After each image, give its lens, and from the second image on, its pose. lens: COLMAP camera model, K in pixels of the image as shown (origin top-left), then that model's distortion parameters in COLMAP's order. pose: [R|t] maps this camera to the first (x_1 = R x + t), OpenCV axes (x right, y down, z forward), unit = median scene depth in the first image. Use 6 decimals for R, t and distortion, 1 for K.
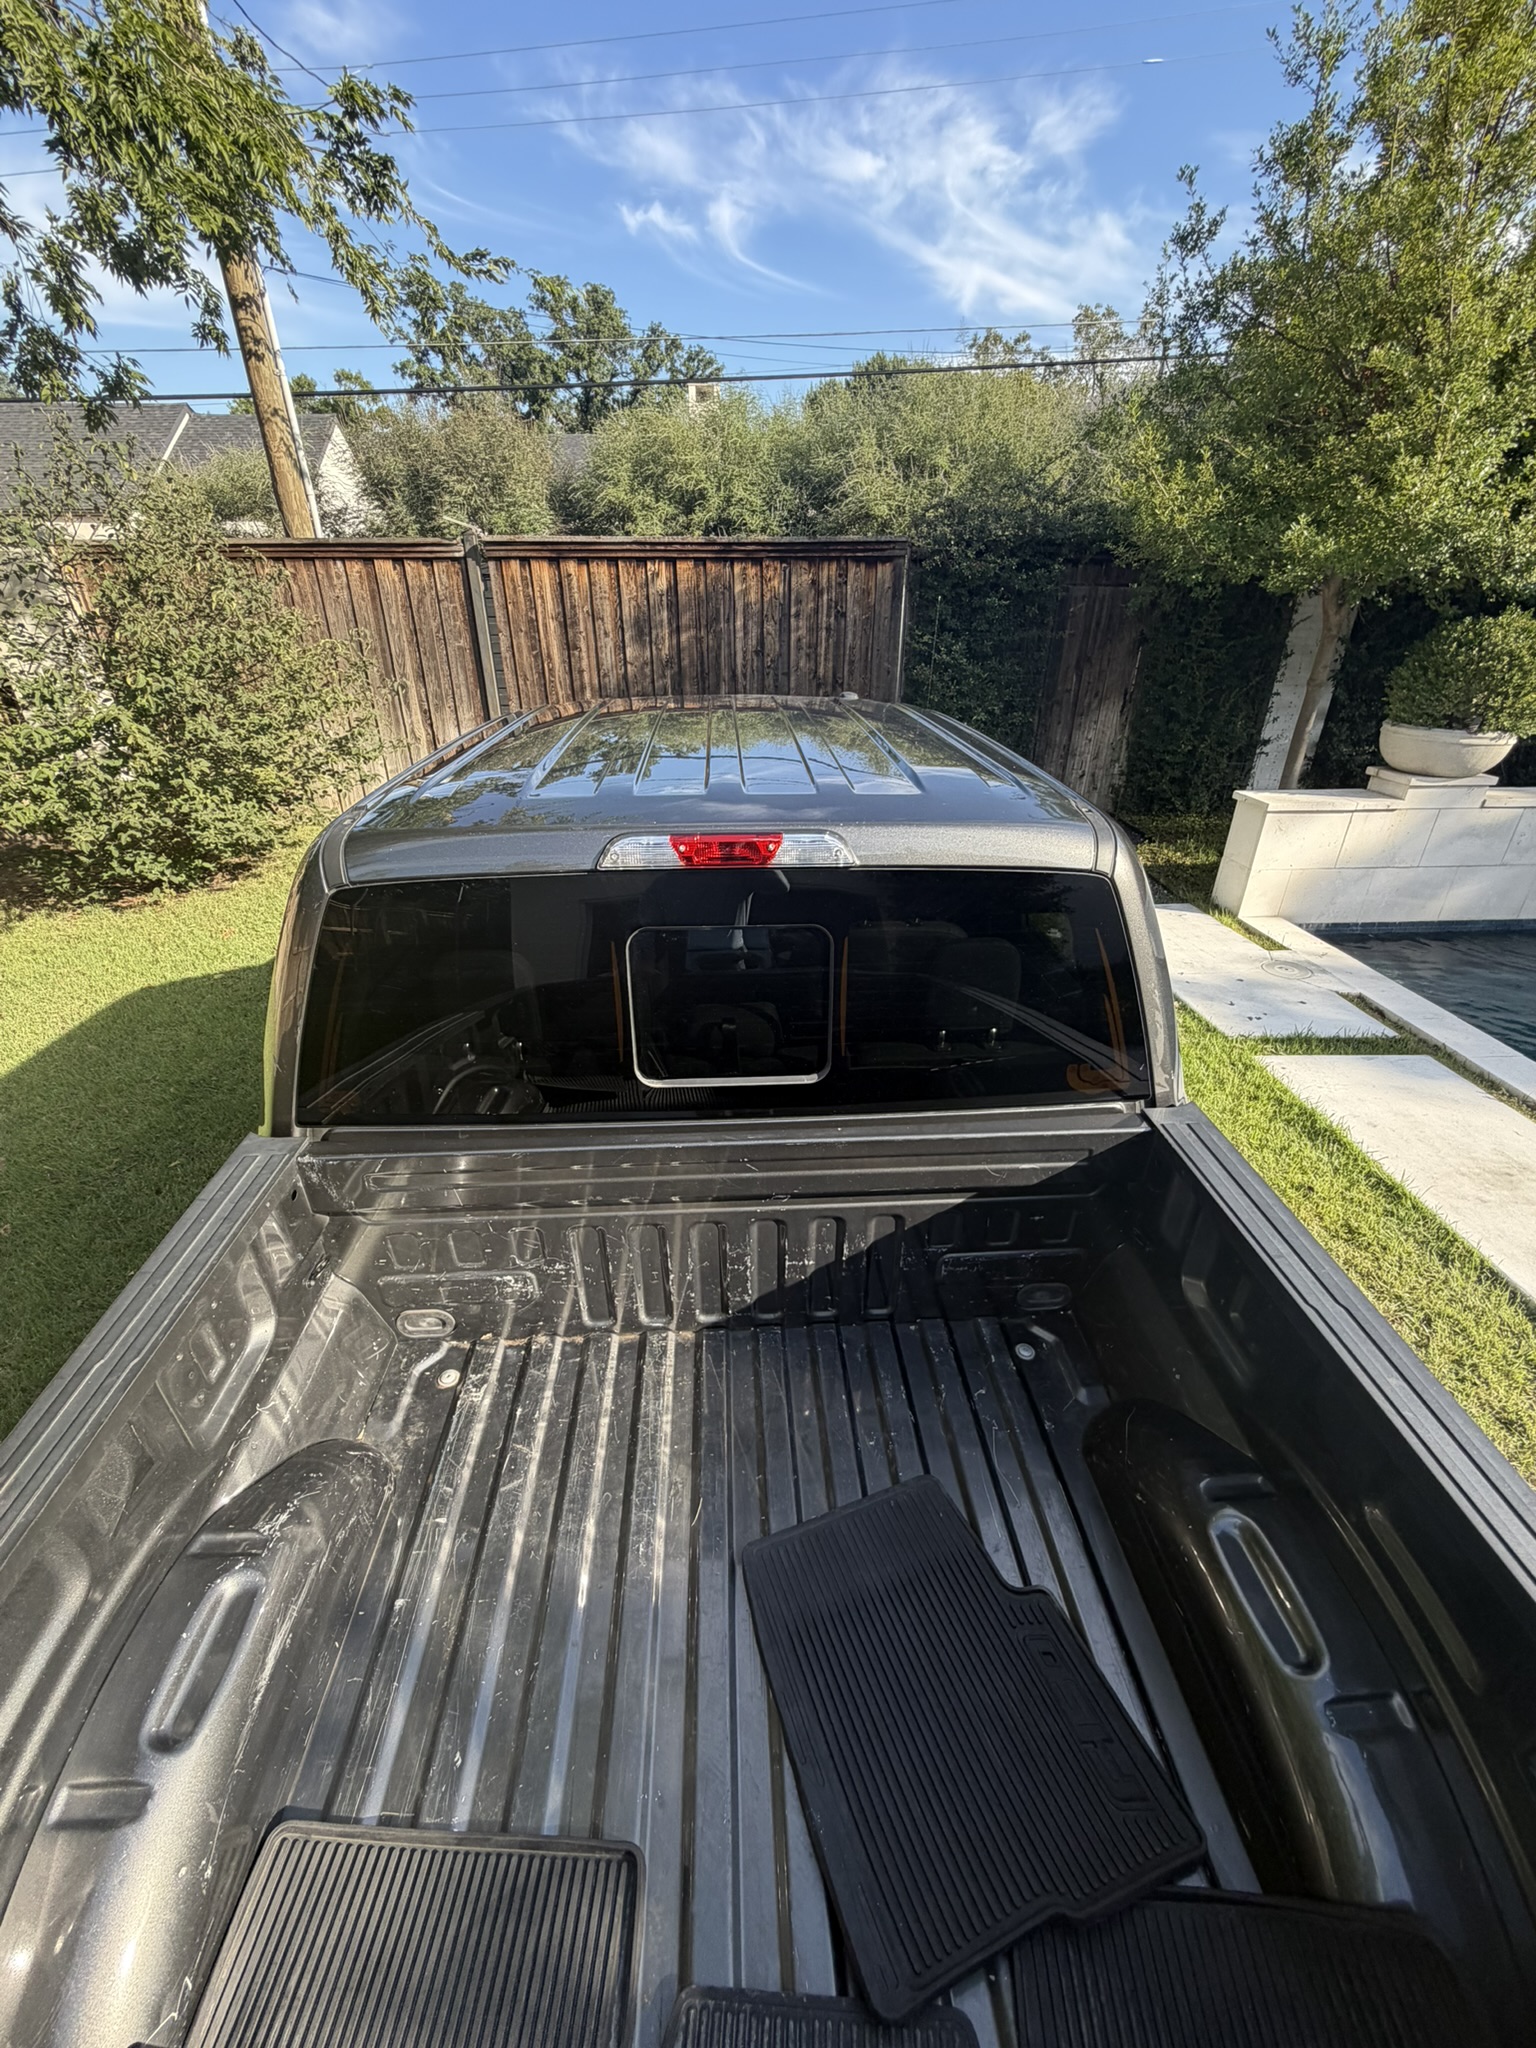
lens RADIAL K [[816.9, 0, 764.0], [0, 816.9, 1035.7], [0, 0, 1]] dist [-0.001670, 0.000662]
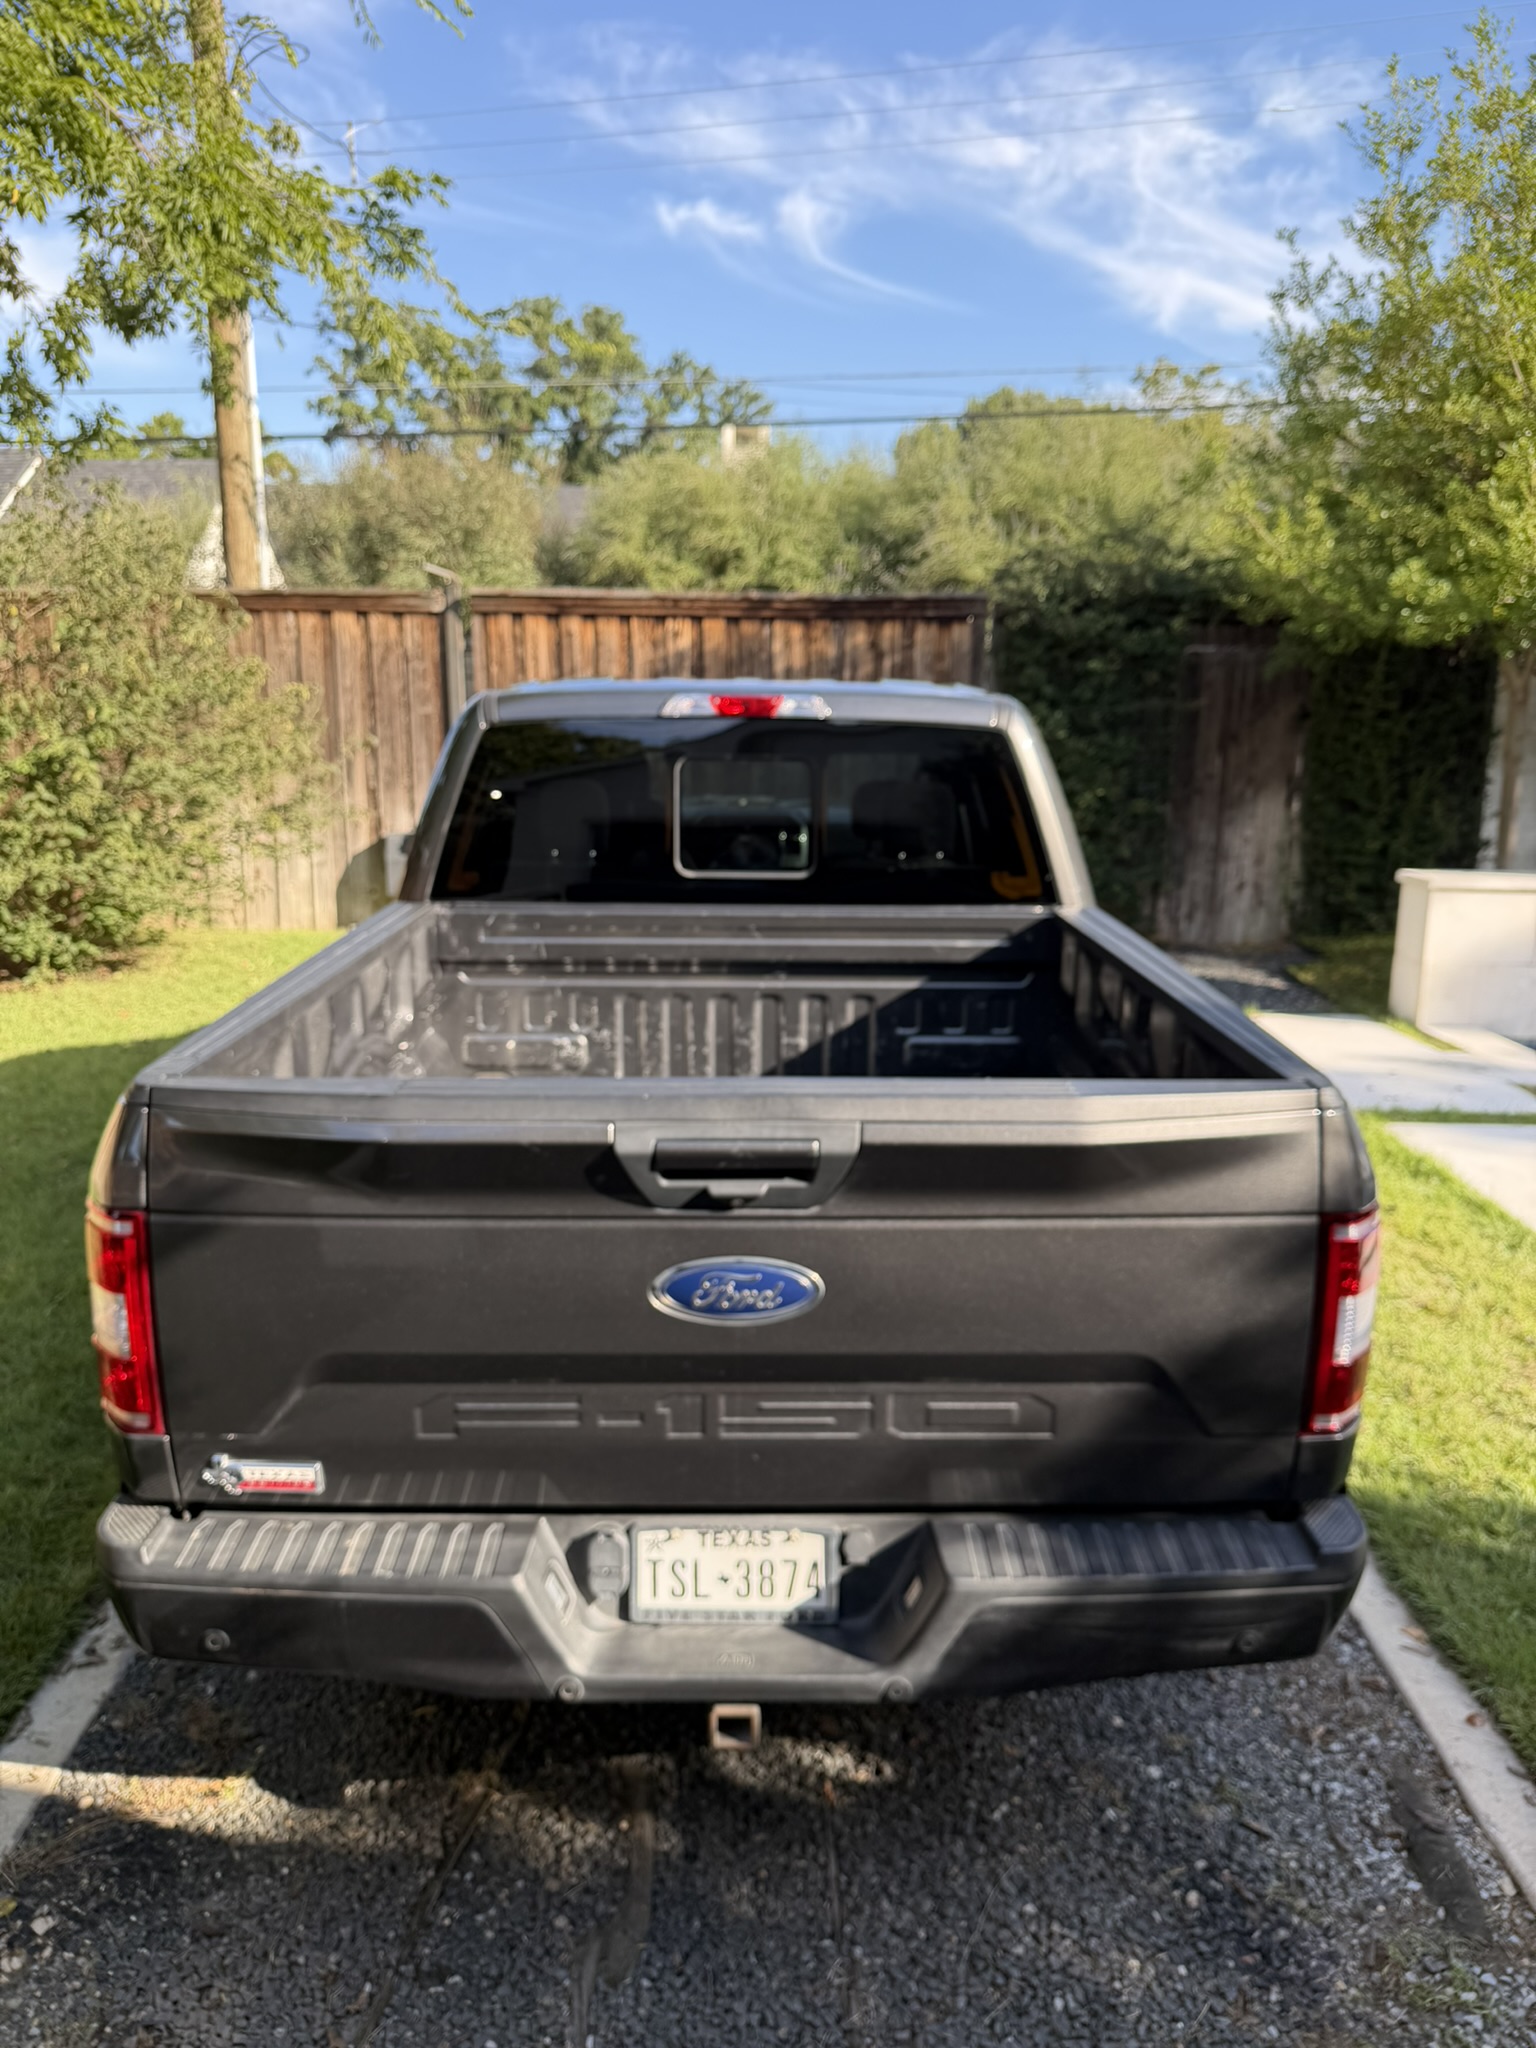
lens RADIAL K [[1447.5, 0, 768.4], [0, 1447.5, 1029.0], [0, 0, 1]] dist [0.026117, -0.036498]
pose [[0.999063, 0.018823, -0.038983, 0.022525], [-0.028831, 0.961058, -0.274840, 0.216805], [0.032291, 0.275706, 0.960699, -0.284276]]
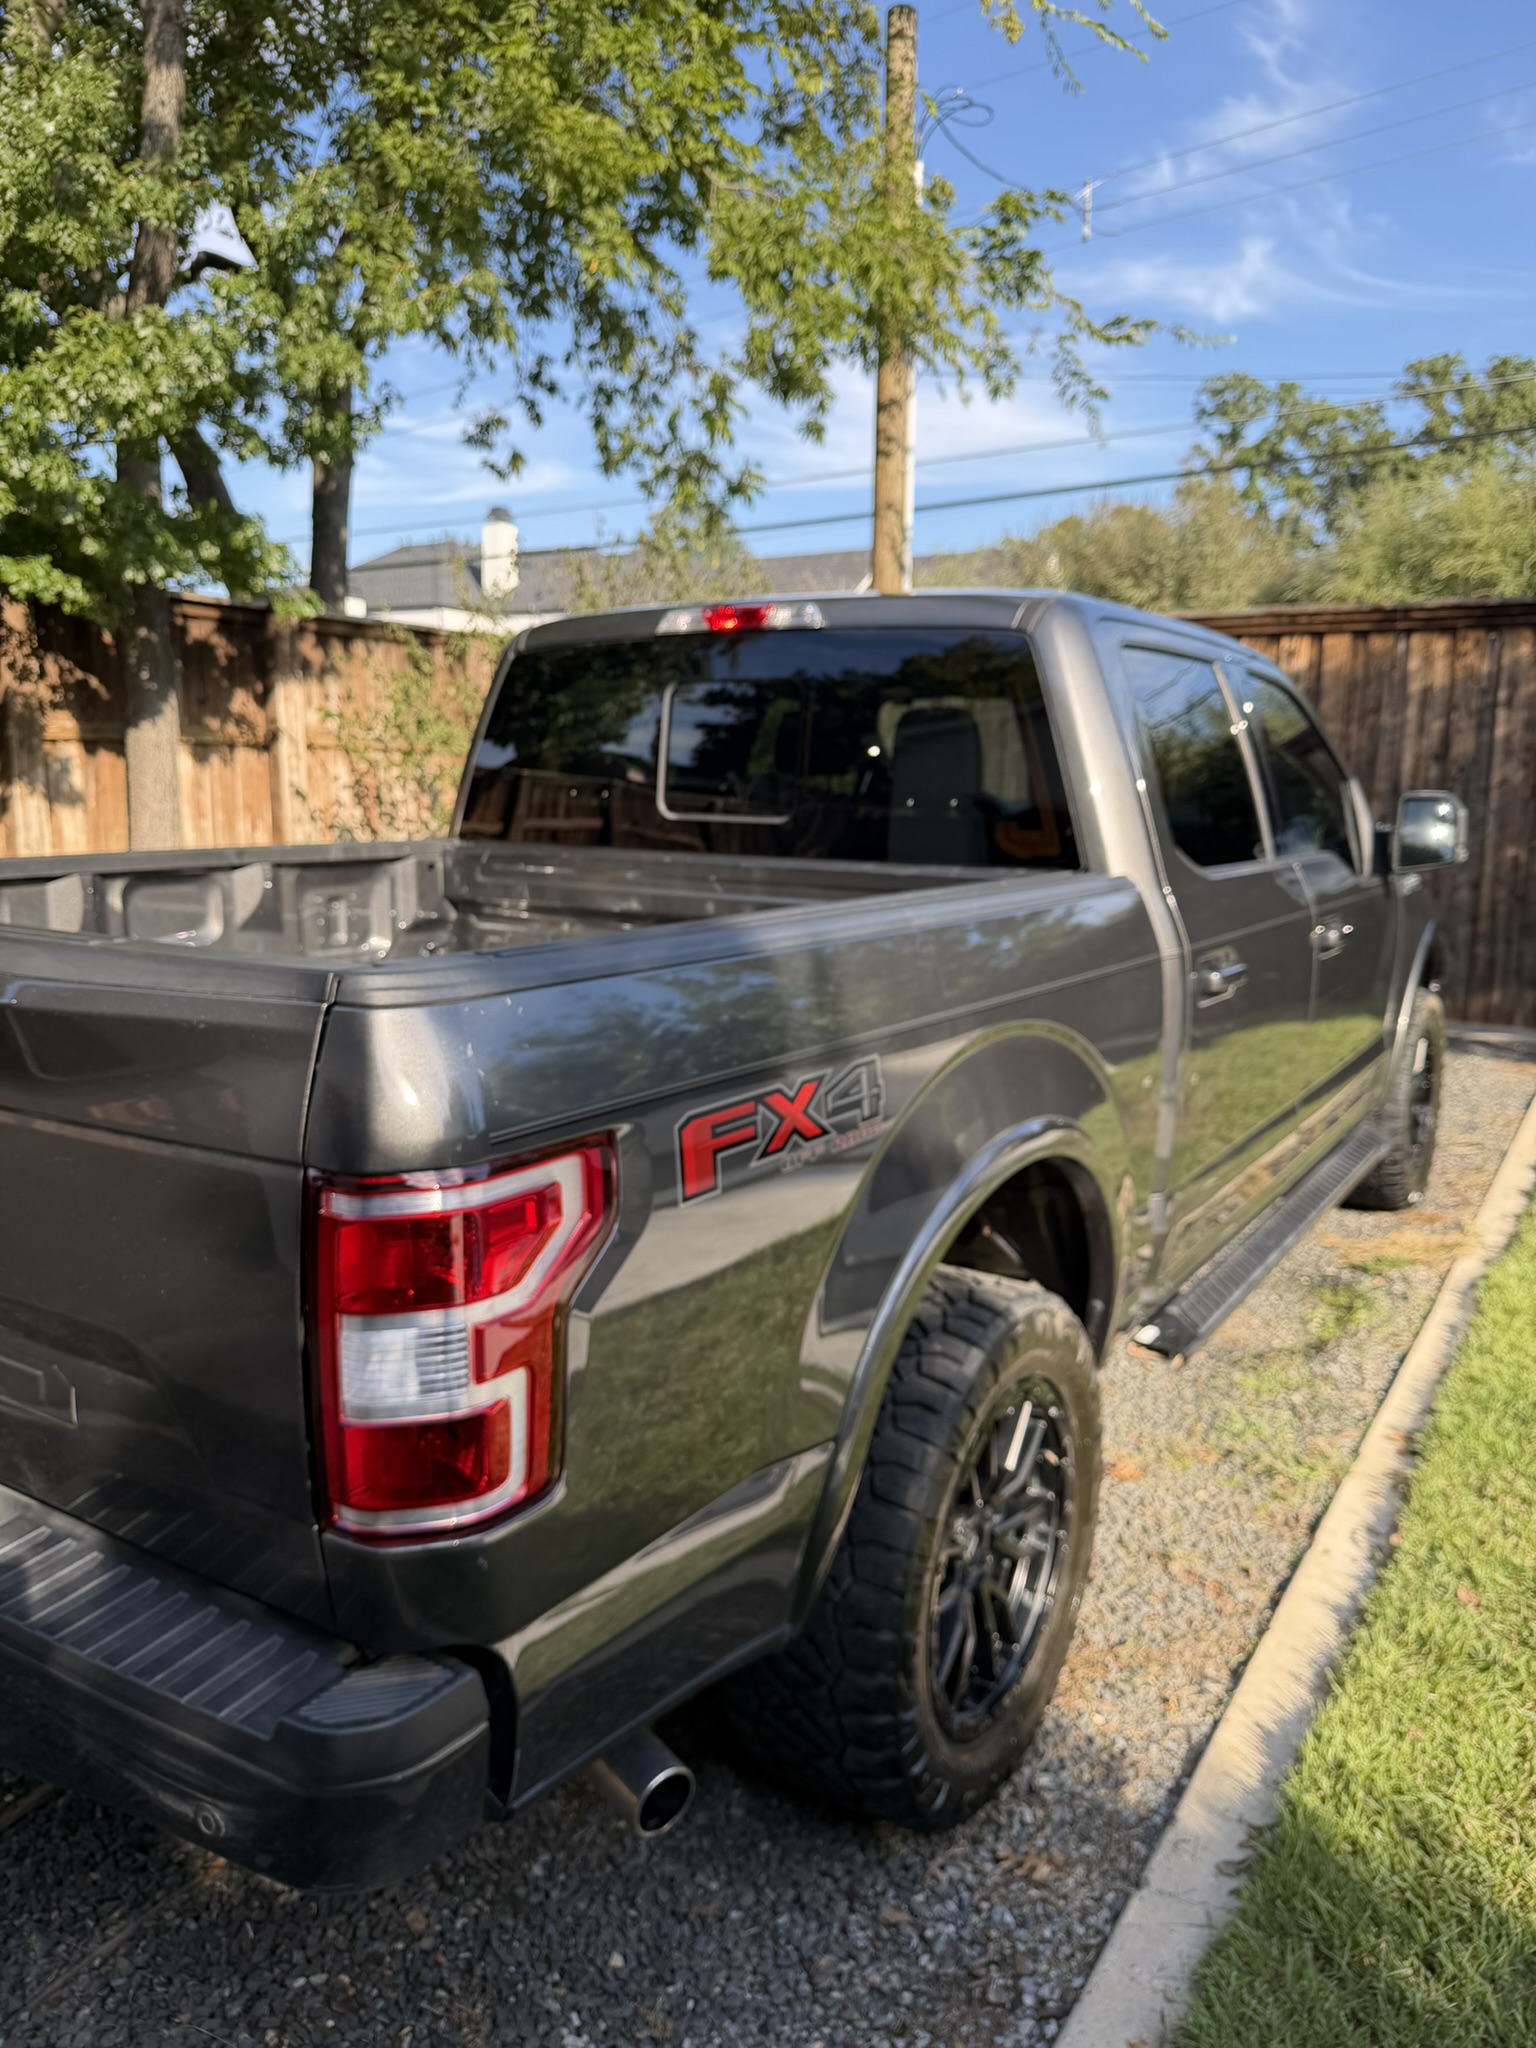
lens RADIAL K [[1447.5, 0, 781.3], [0, 1447.5, 1020.8], [0, 0, 1]] dist [0.026117, -0.036498]
pose [[0.816895, 0.112813, -0.565646, 0.273860], [-0.294511, 0.924790, -0.240886, 0.178430], [0.495929, 0.363367, 0.788682, -0.107118]]
